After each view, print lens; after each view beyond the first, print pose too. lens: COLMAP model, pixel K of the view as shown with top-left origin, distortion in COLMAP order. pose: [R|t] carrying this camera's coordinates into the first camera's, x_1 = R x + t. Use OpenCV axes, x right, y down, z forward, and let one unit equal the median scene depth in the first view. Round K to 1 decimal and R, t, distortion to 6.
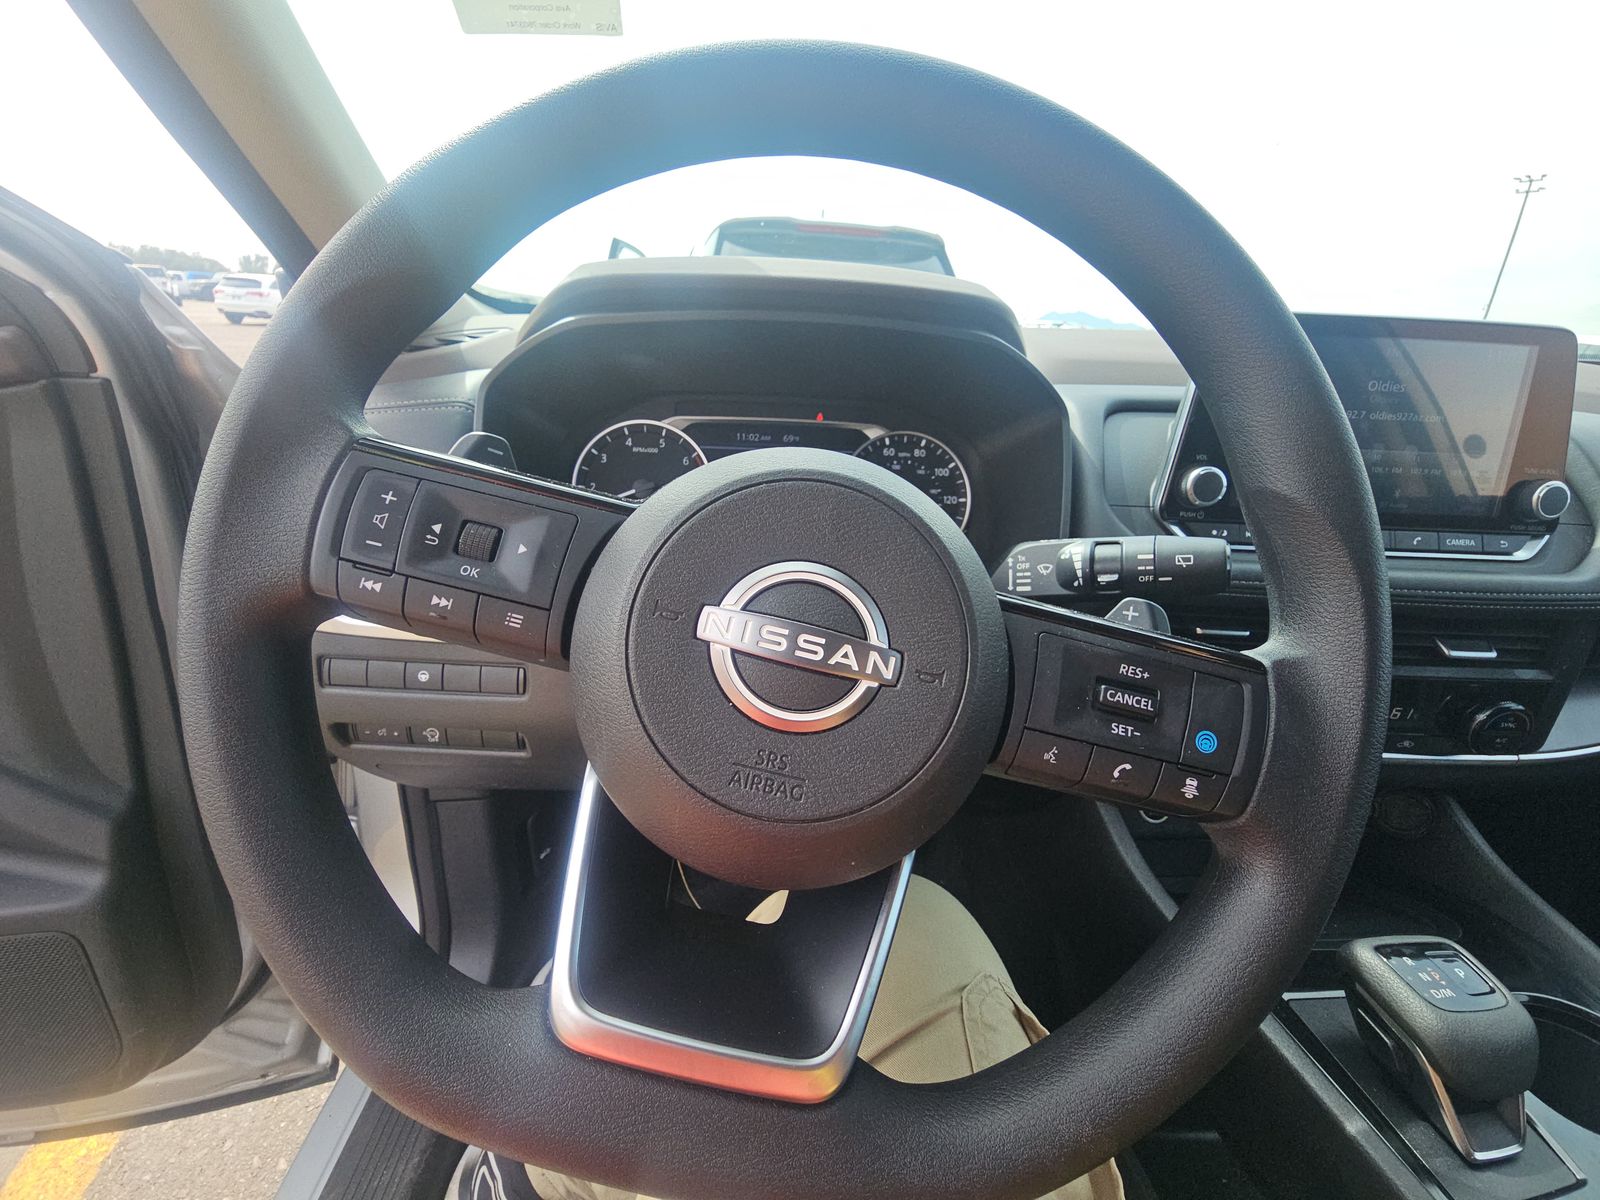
lens RADIAL K [[639.7, 0, 800.0], [0, 639.7, 600.0], [0, 0, 1]] dist [-0.000544, -0.000126]
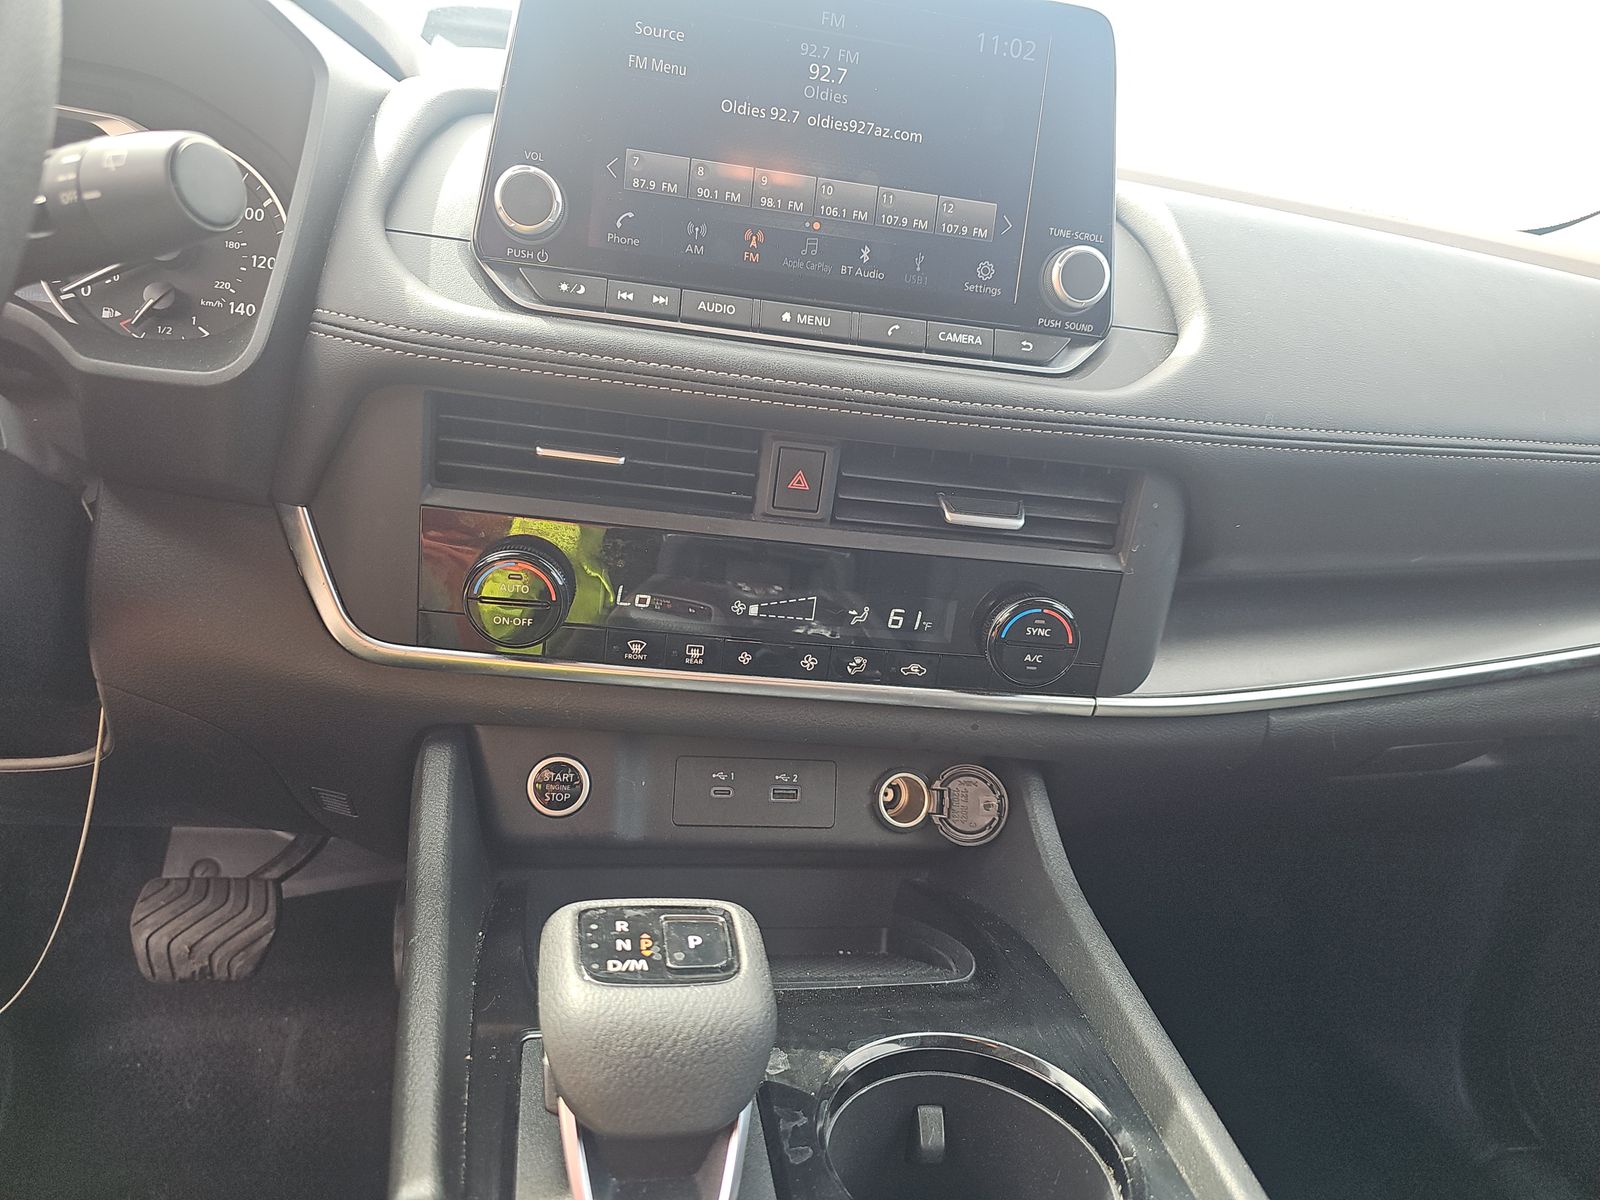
lens RADIAL K [[1069.7, 0, 800.0], [0, 1069.7, 600.0], [0, 0, 1]] dist [0.057547, -0.000203]
pose [[0.990187, 0.046260, 0.131872, 0.720789], [-0.035293, 0.995813, -0.084326, 0.256868], [-0.135220, 0.078844, 0.987674, -0.015913]]
